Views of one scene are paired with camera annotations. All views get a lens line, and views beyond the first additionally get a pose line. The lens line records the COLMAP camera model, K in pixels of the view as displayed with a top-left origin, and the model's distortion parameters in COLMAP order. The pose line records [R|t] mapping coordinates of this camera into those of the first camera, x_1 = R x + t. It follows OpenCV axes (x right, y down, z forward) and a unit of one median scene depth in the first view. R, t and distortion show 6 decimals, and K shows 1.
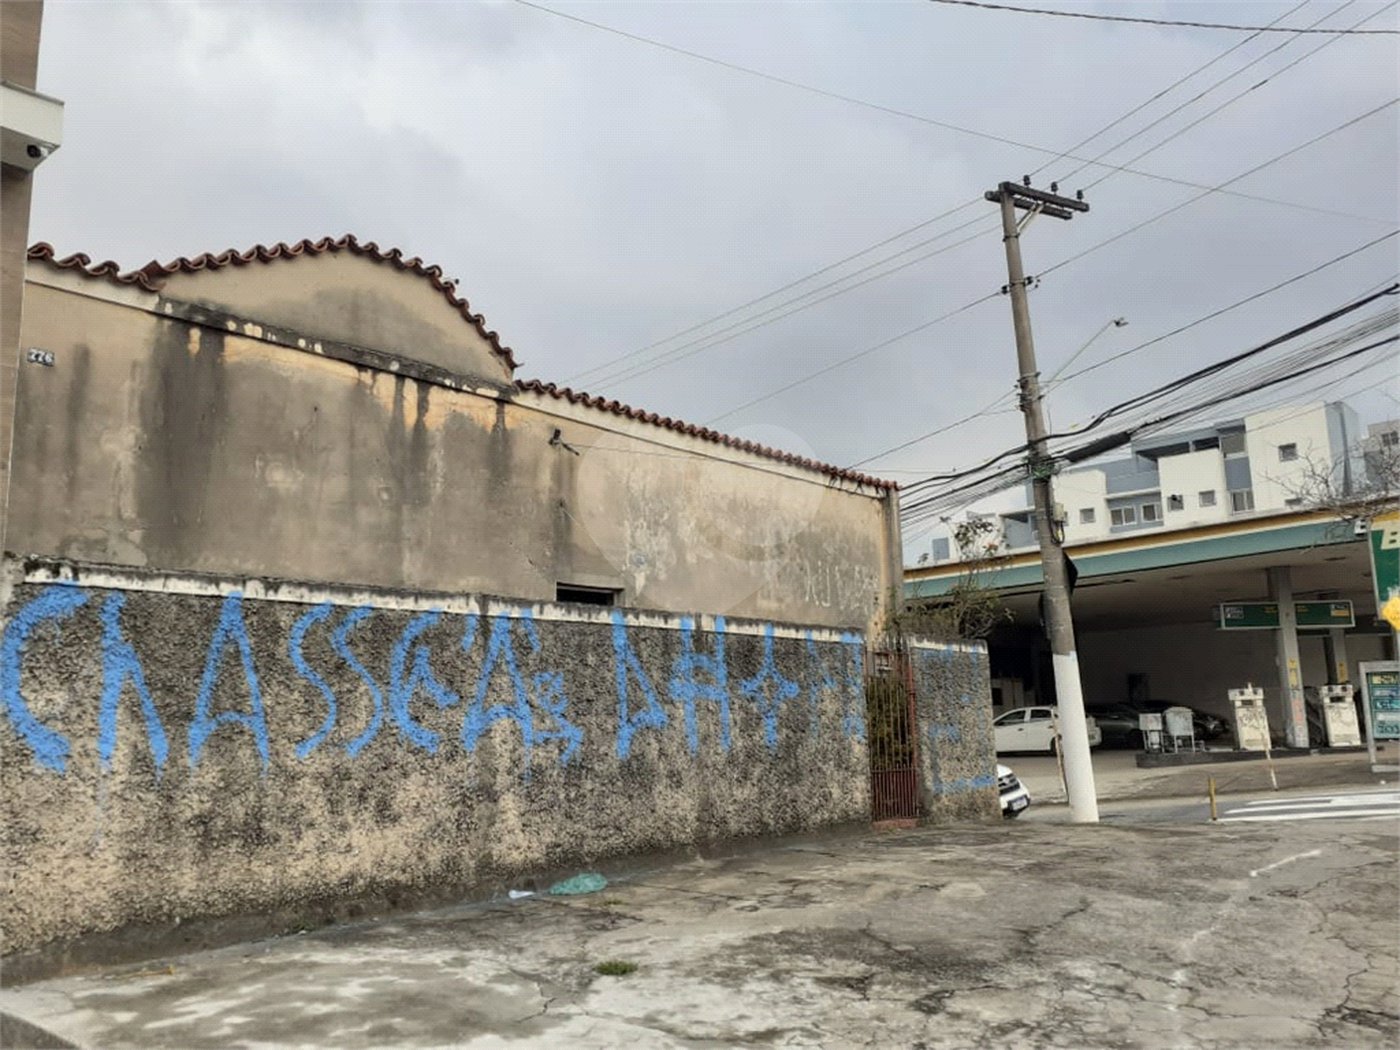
lens RADIAL K [[1120.9, 0, 700.0], [0, 1120.9, 525.0], [0, 0, 1]] dist [0.216133, -0.527271]
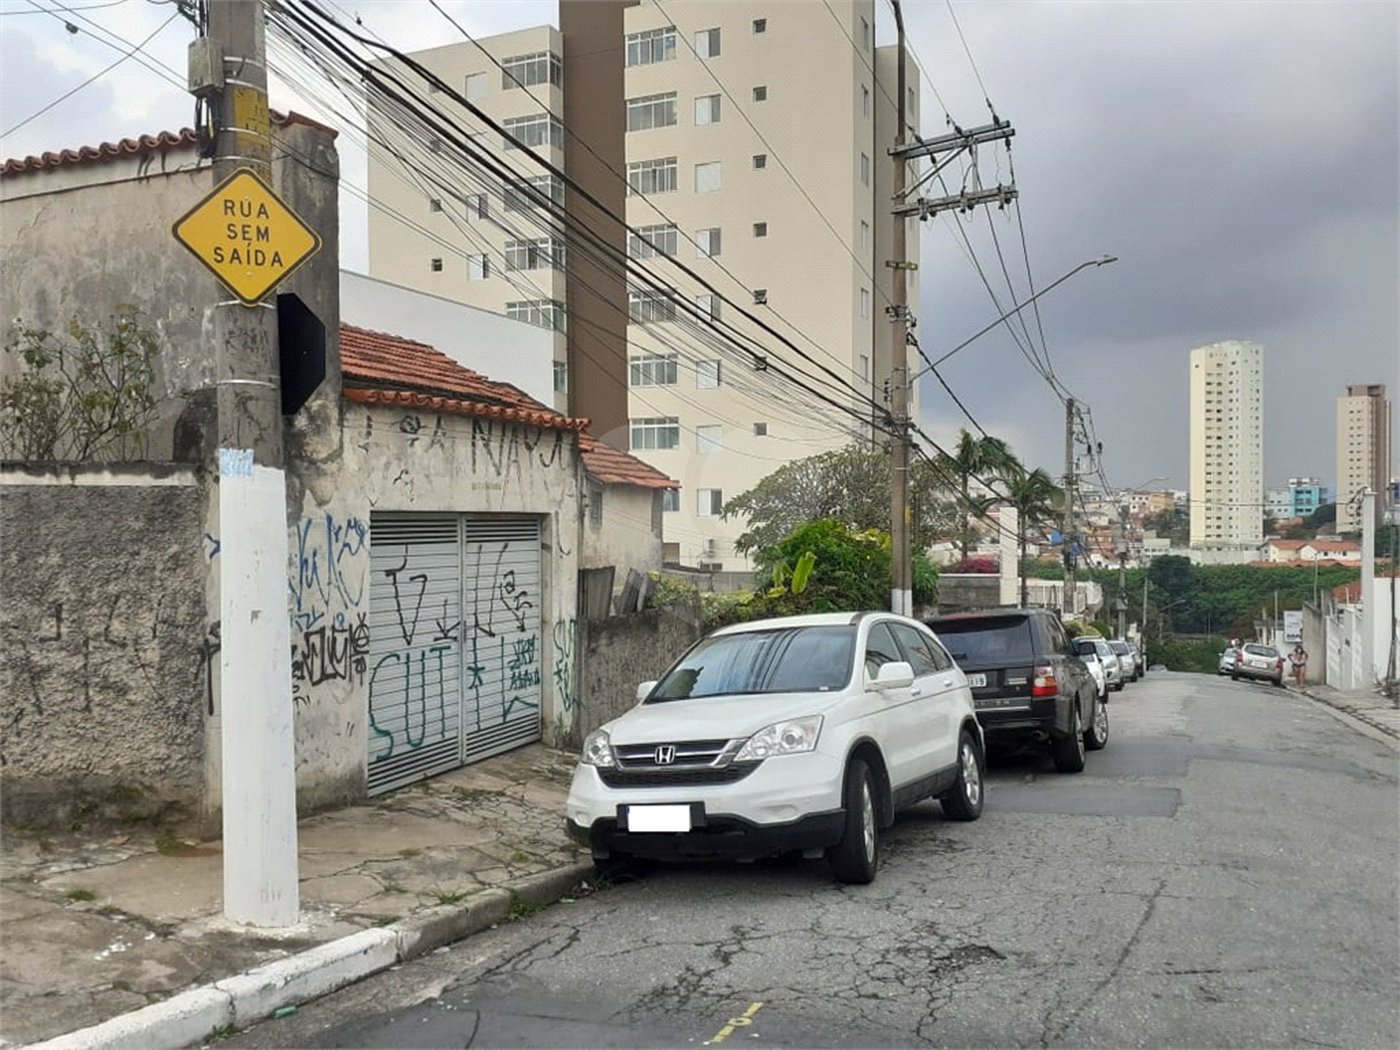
lens RADIAL K [[1121.4, 0, 702.0], [0, 1121.4, 533.3], [0, 0, 1]] dist [0.082532, -0.131164]
pose [[0.305383, 0.040215, -0.951380, 1.247178], [0.170601, 0.980632, 0.096213, 0.221898], [0.936823, -0.191688, 0.292608, 1.781467]]
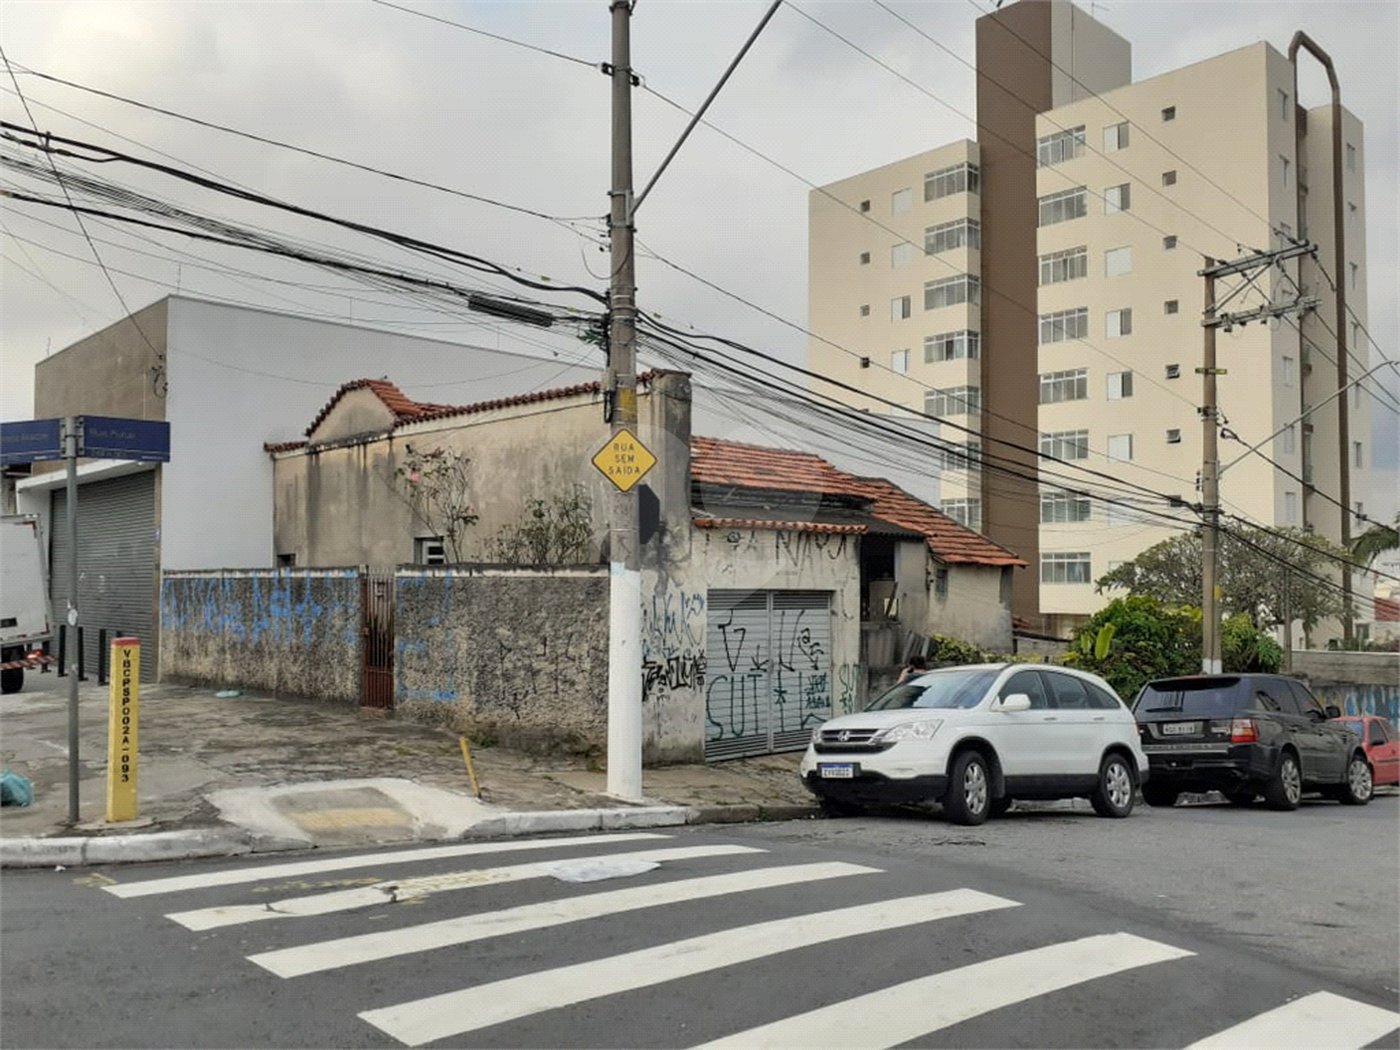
lens RADIAL K [[1115.5, 0, 703.9], [0, 1115.5, 524.0], [0, 0, 1]] dist [0.131885, -0.206811]
pose [[-0.091055, -0.025487, -0.995520, 1.841261], [0.180812, 0.982633, -0.041696, 0.220923], [0.979294, -0.183799, -0.084866, 1.947404]]
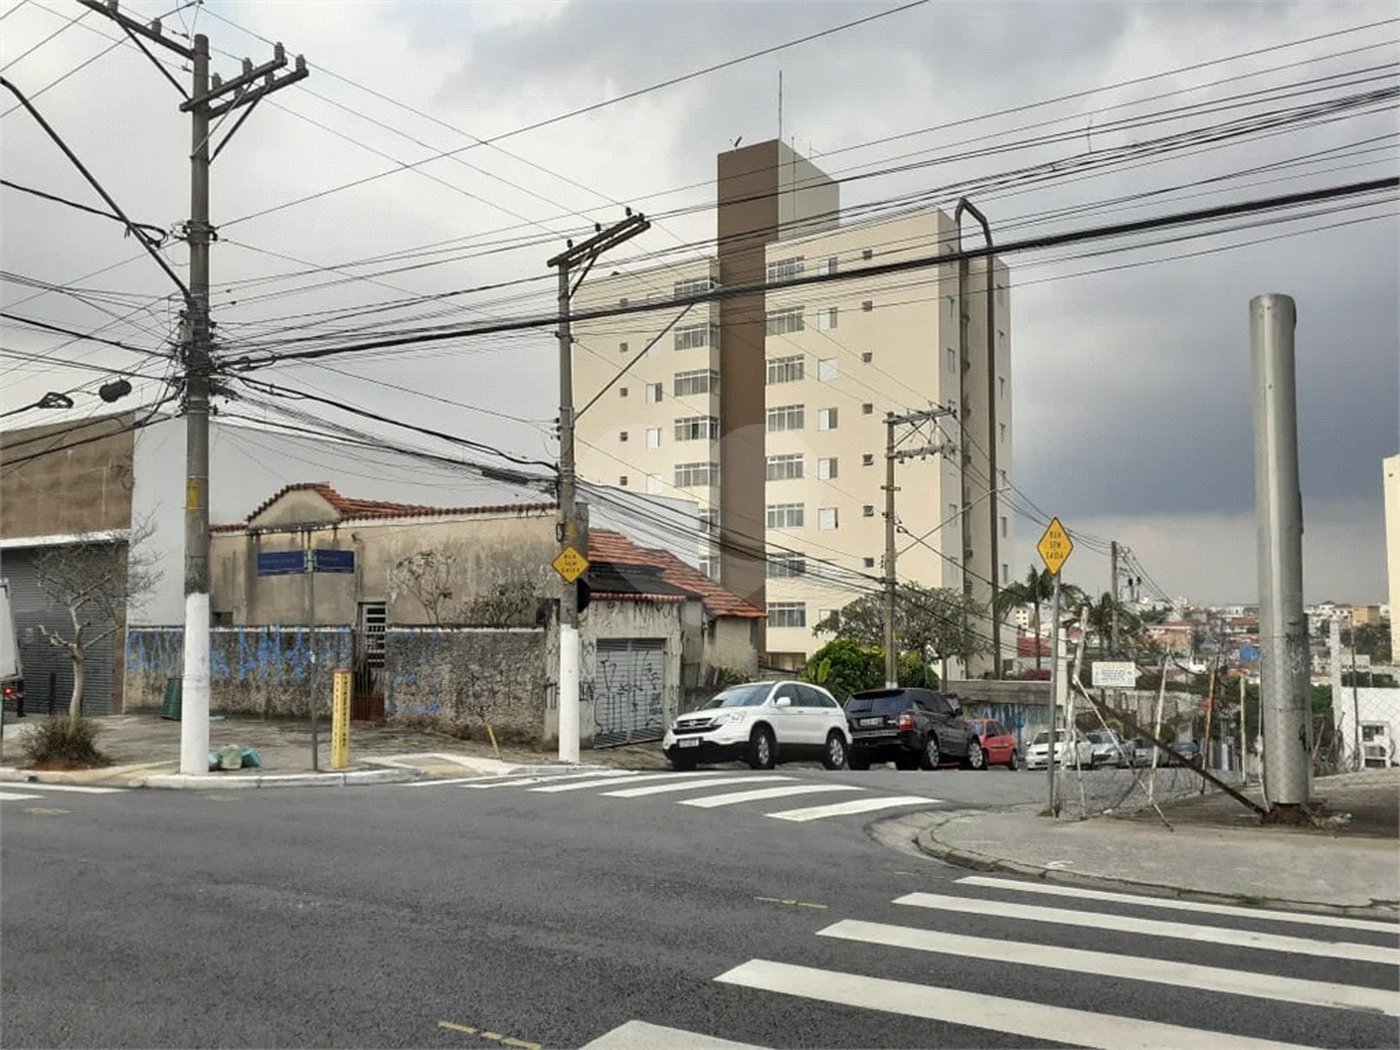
lens RADIAL K [[1102.4, 0, 692.5], [0, 1102.4, 535.2], [0, 0, 1]] dist [0.181718, -0.392837]
pose [[0.144524, -0.052746, -0.988094, 2.763153], [0.175132, 0.984177, -0.026921, 0.122190], [0.973880, -0.169156, 0.151475, 1.674891]]
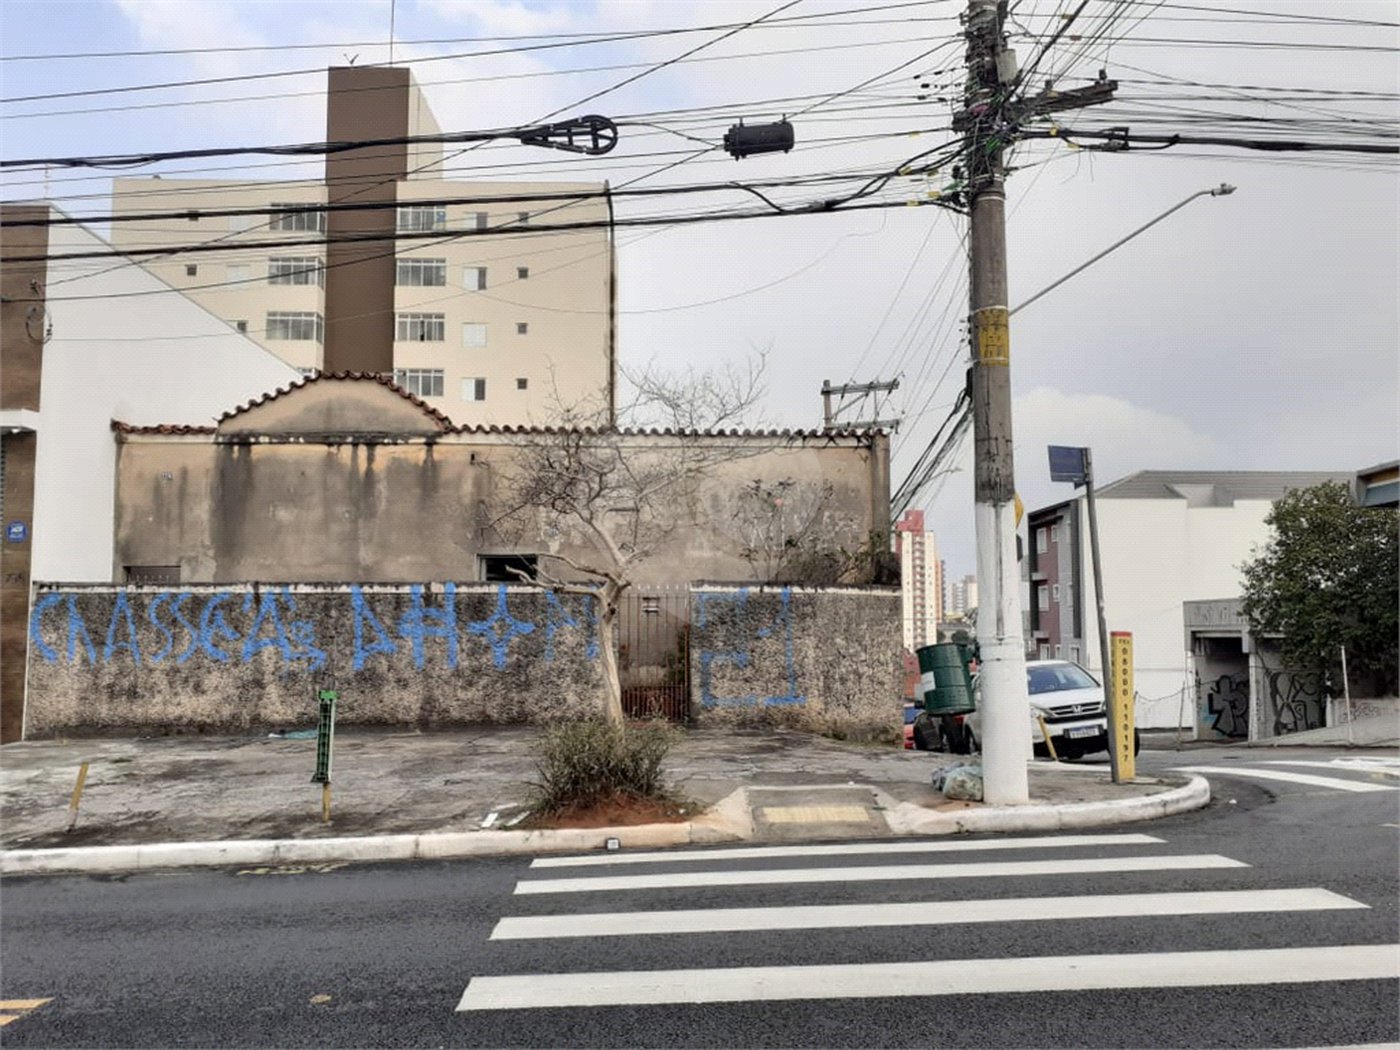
lens RADIAL K [[1102.4, 0, 692.5], [0, 1102.4, 535.2], [0, 0, 1]] dist [0.181718, -0.392837]
pose [[0.661750, -0.035735, -0.748873, 1.513835], [0.117708, 0.991428, 0.056704, -0.033035], [0.740427, -0.125672, 0.660283, 0.269081]]
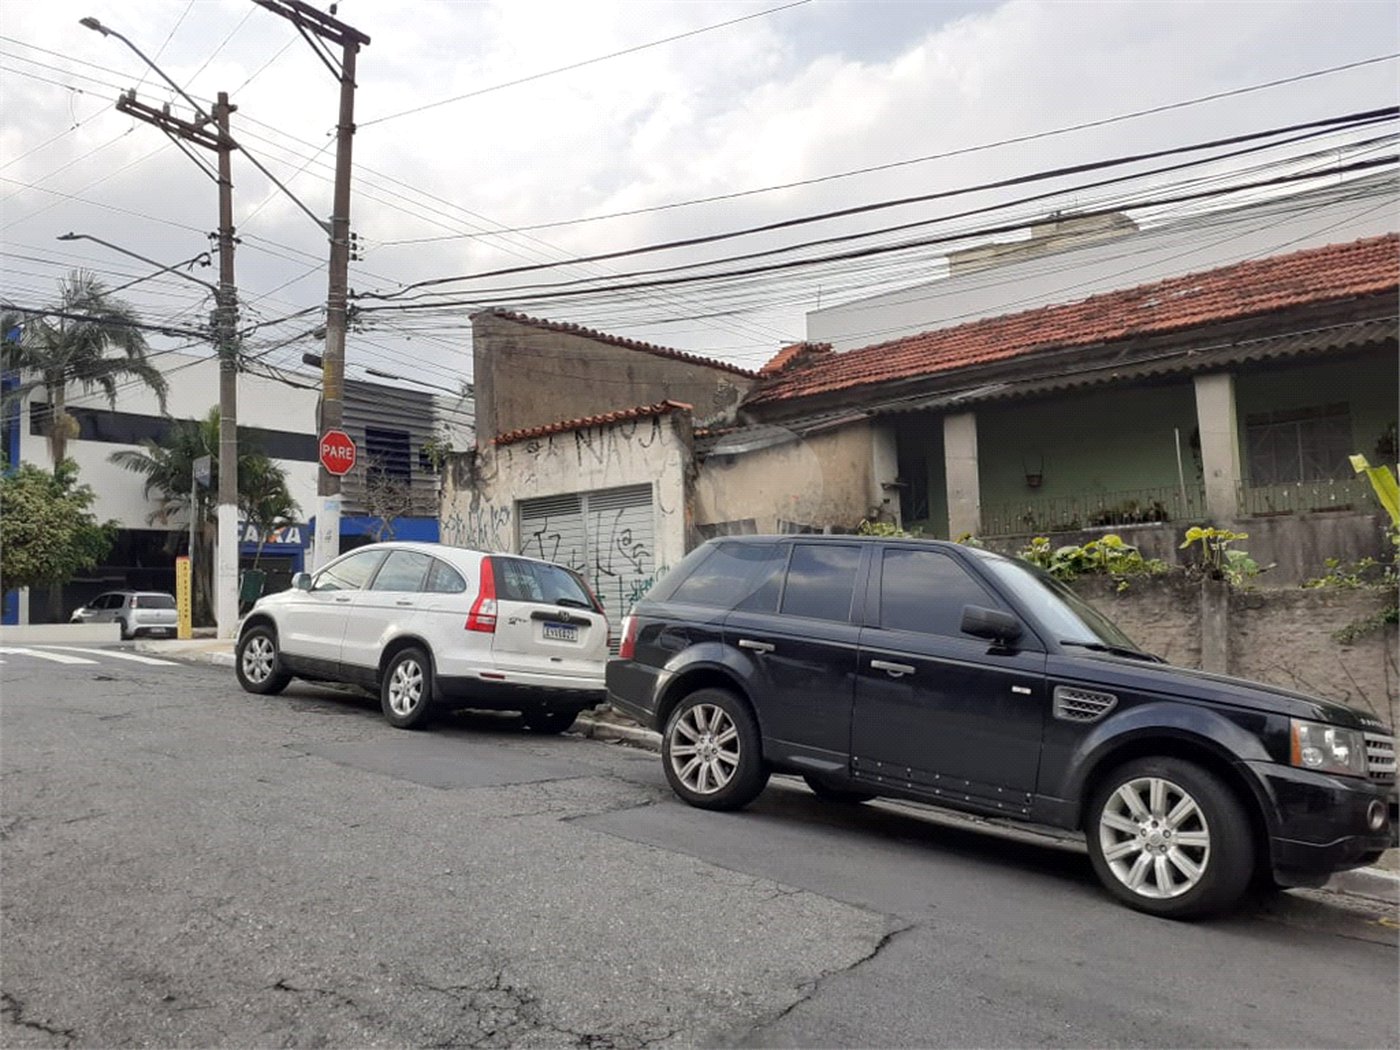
lens RADIAL K [[1099.7, 0, 683.7], [0, 1099.7, 528.9], [0, 0, 1]] dist [0.109152, -0.159953]
pose [[-0.997014, 0.060118, -0.048474, 0.087210], [0.070695, 0.963132, -0.259576, 0.744924], [0.031082, -0.262227, -0.964505, 3.424837]]
